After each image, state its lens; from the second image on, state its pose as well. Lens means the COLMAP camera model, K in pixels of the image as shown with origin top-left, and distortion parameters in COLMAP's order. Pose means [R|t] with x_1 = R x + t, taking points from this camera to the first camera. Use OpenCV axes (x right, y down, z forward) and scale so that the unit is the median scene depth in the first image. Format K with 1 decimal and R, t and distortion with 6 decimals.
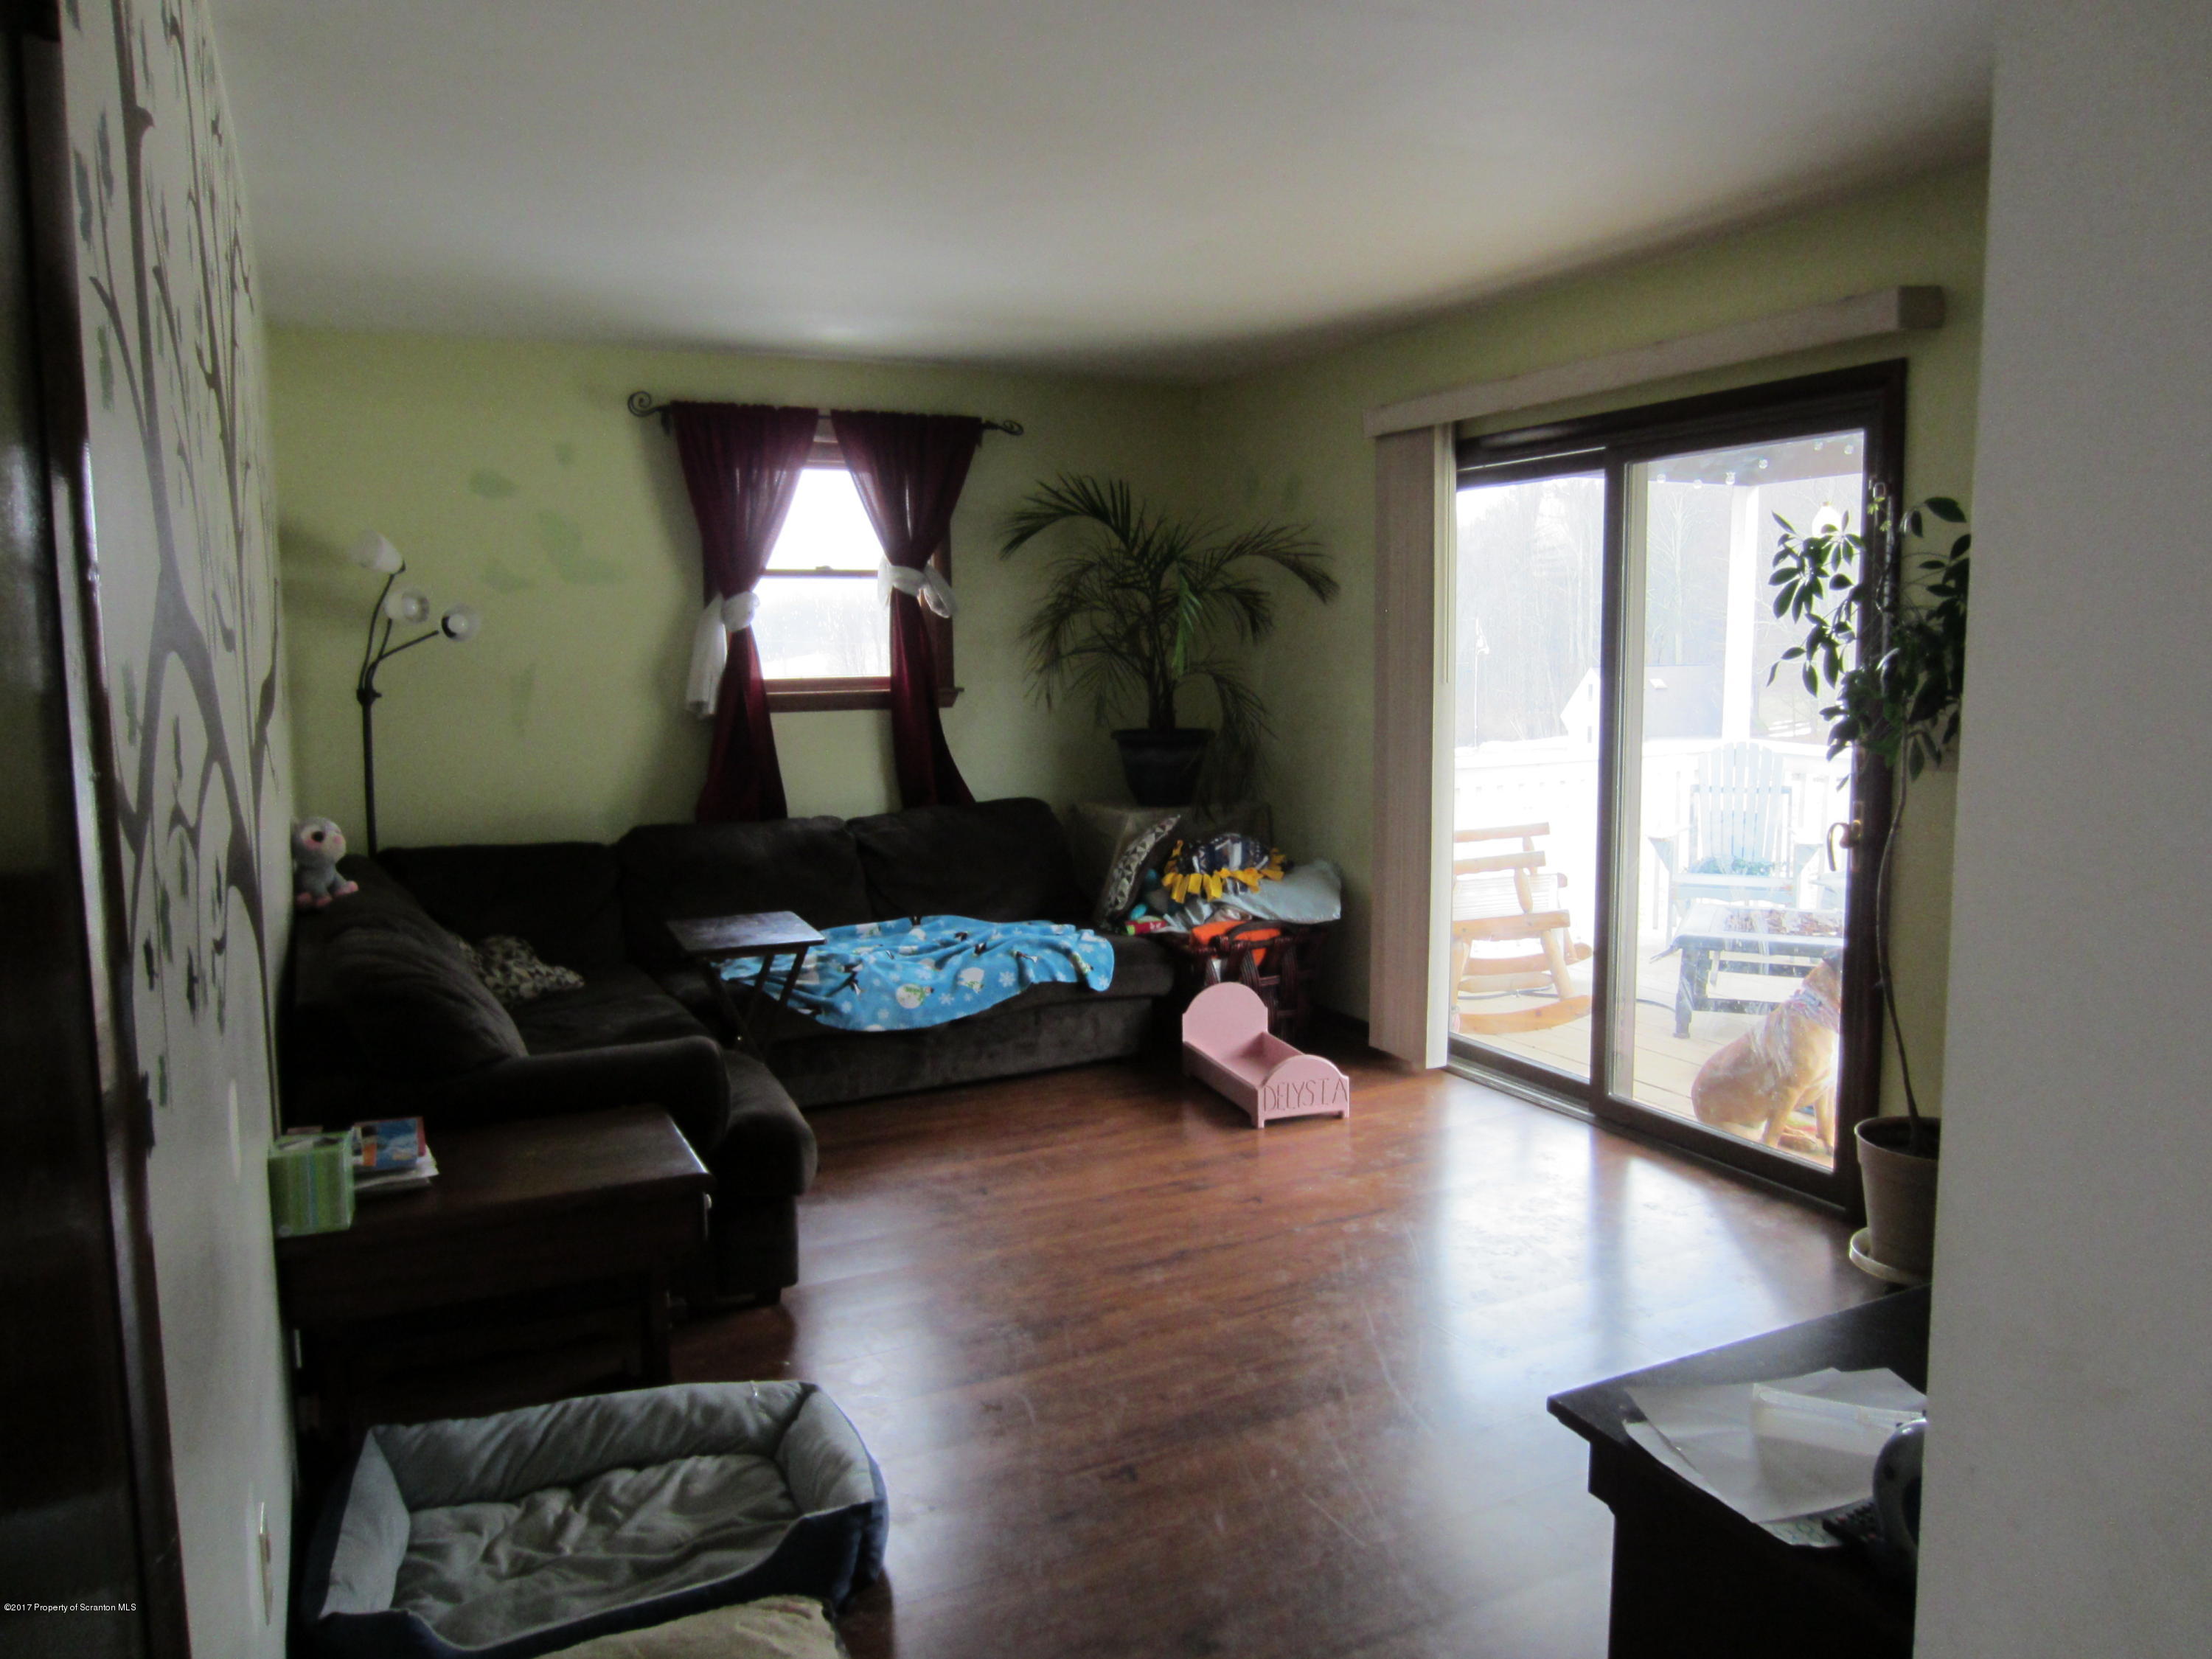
lens RADIAL K [[1560.1, 0, 1106.0], [0, 1560.1, 829.5], [0, 0, 1]] dist [-0.033154, 0.009902]
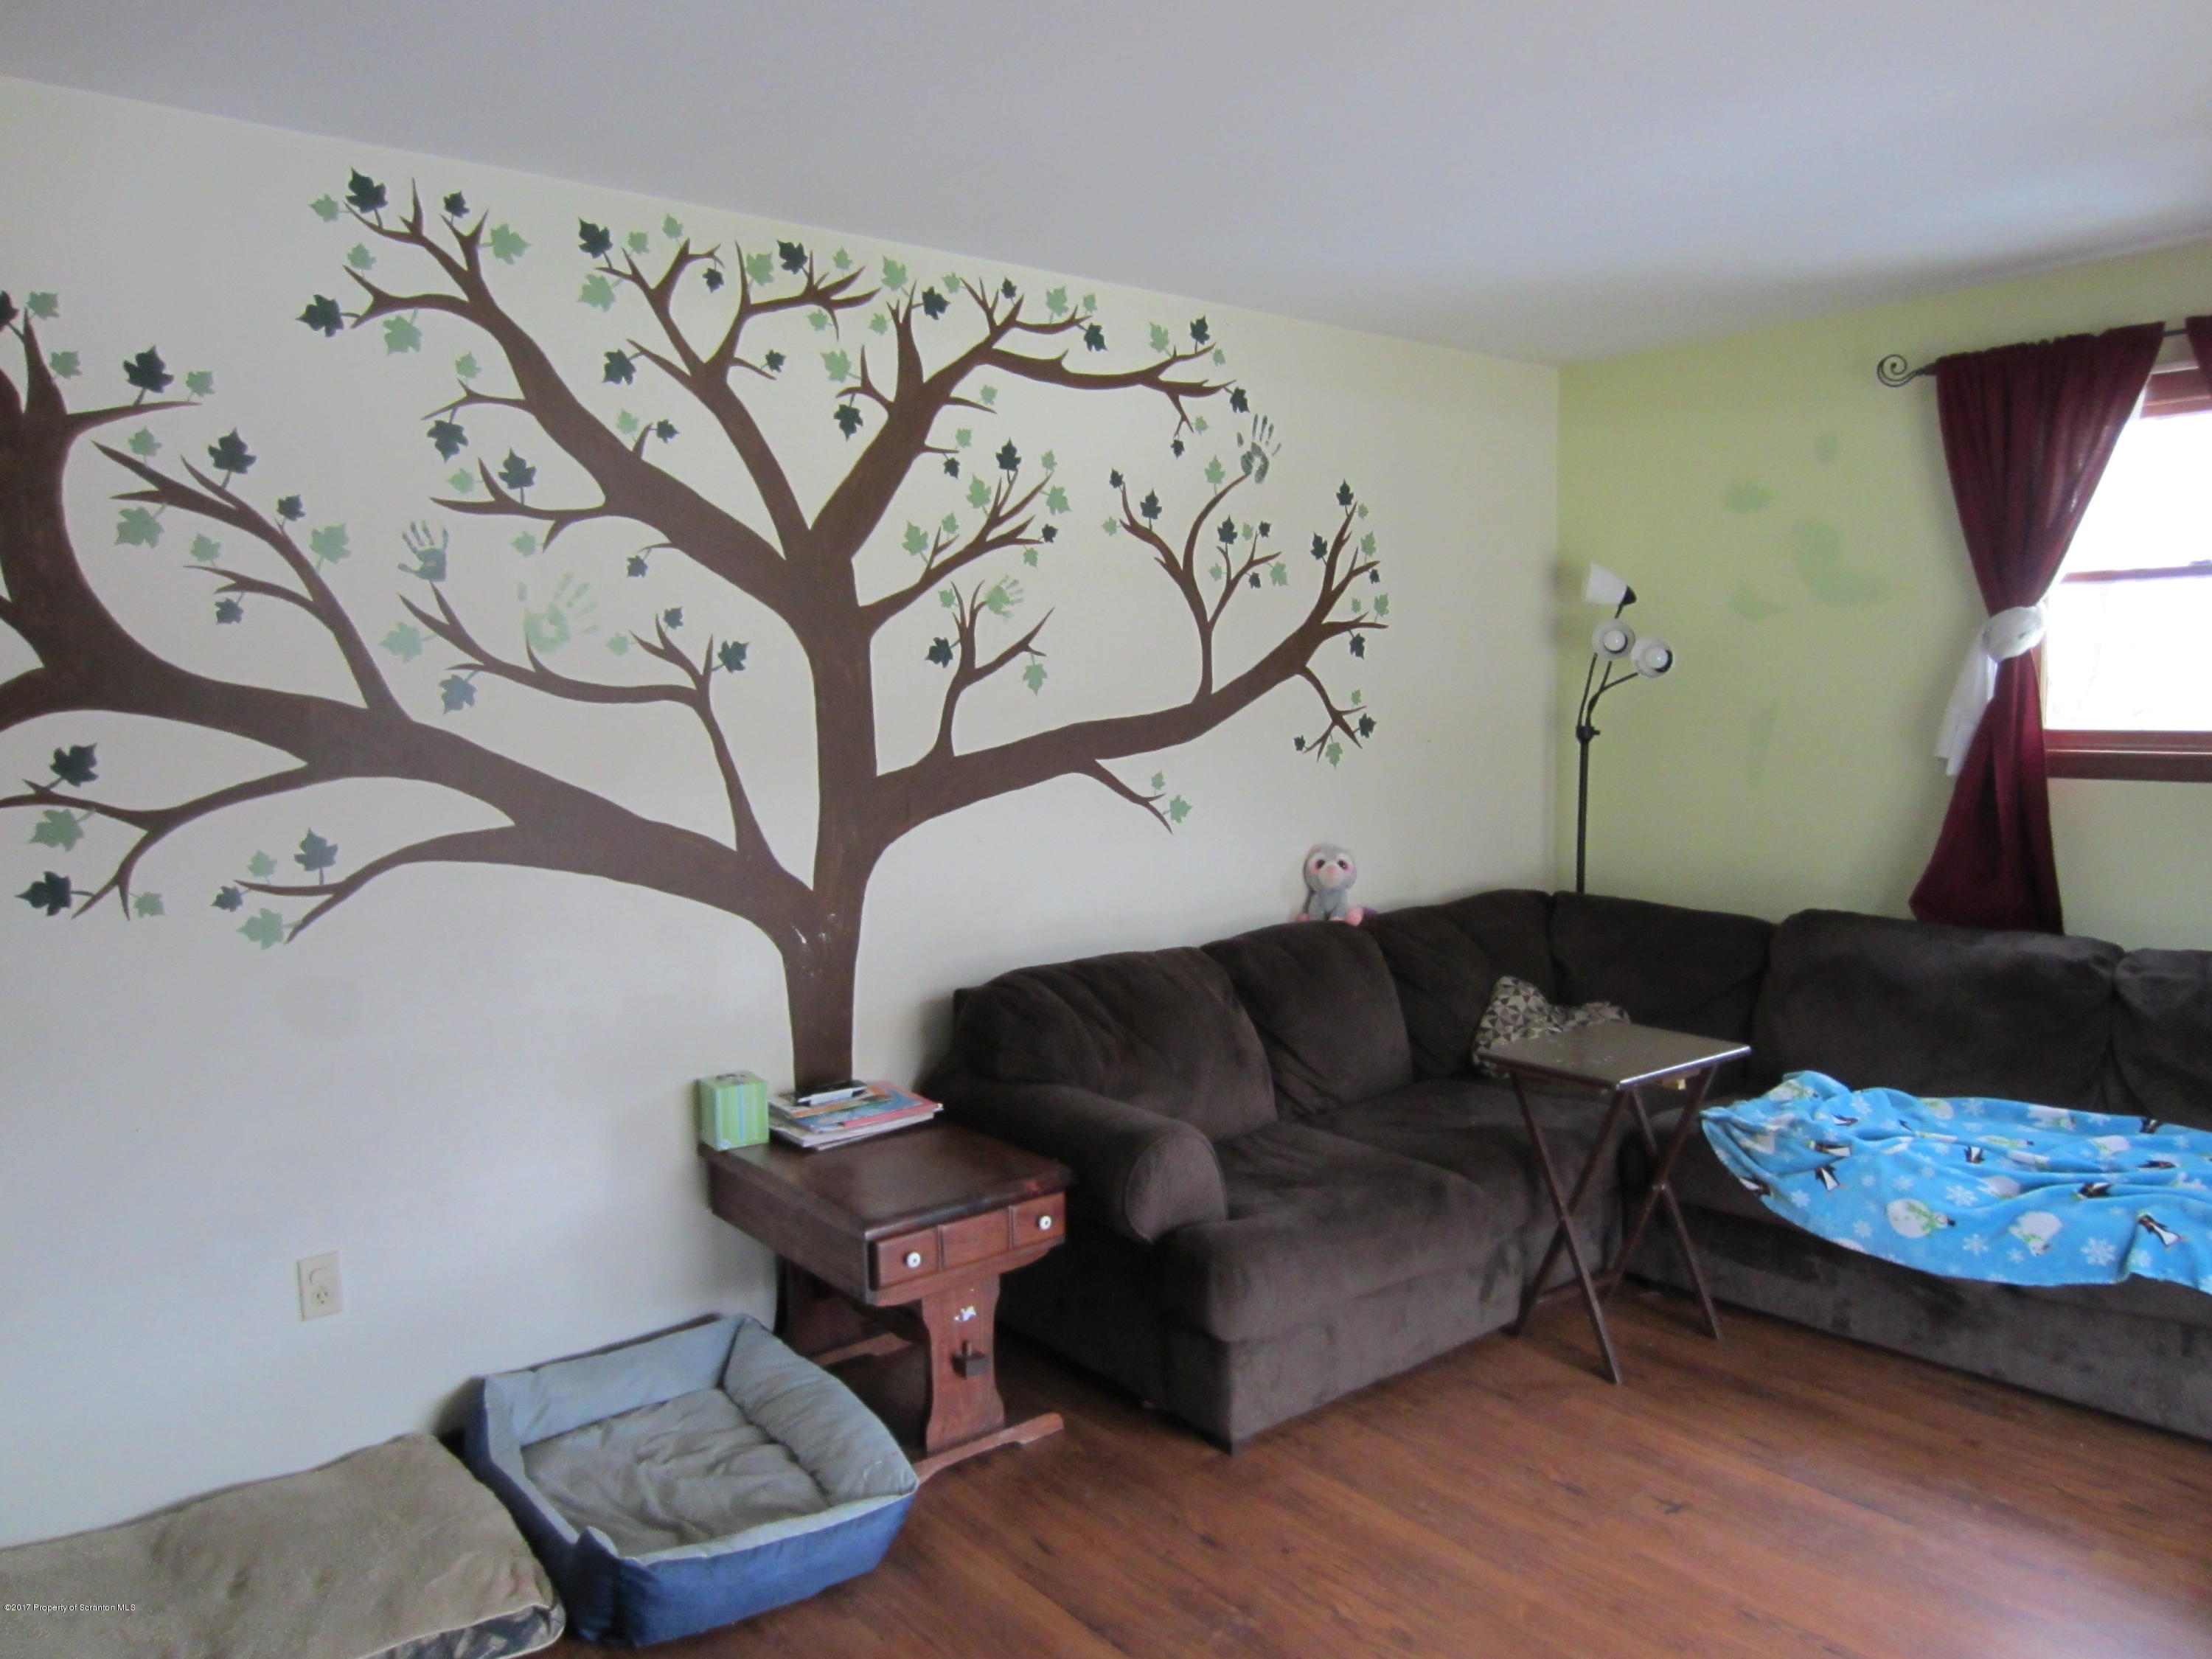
lens RADIAL K [[1531.1, 0, 1106.0], [0, 1531.1, 829.5], [0, 0, 1]] dist [-0.050809, -0.000567]
pose [[0.214886, 0.094927, -0.972015, 0.387676], [-0.104188, 0.991814, 0.073828, -0.064737], [0.971066, 0.085407, 0.223017, 0.497029]]
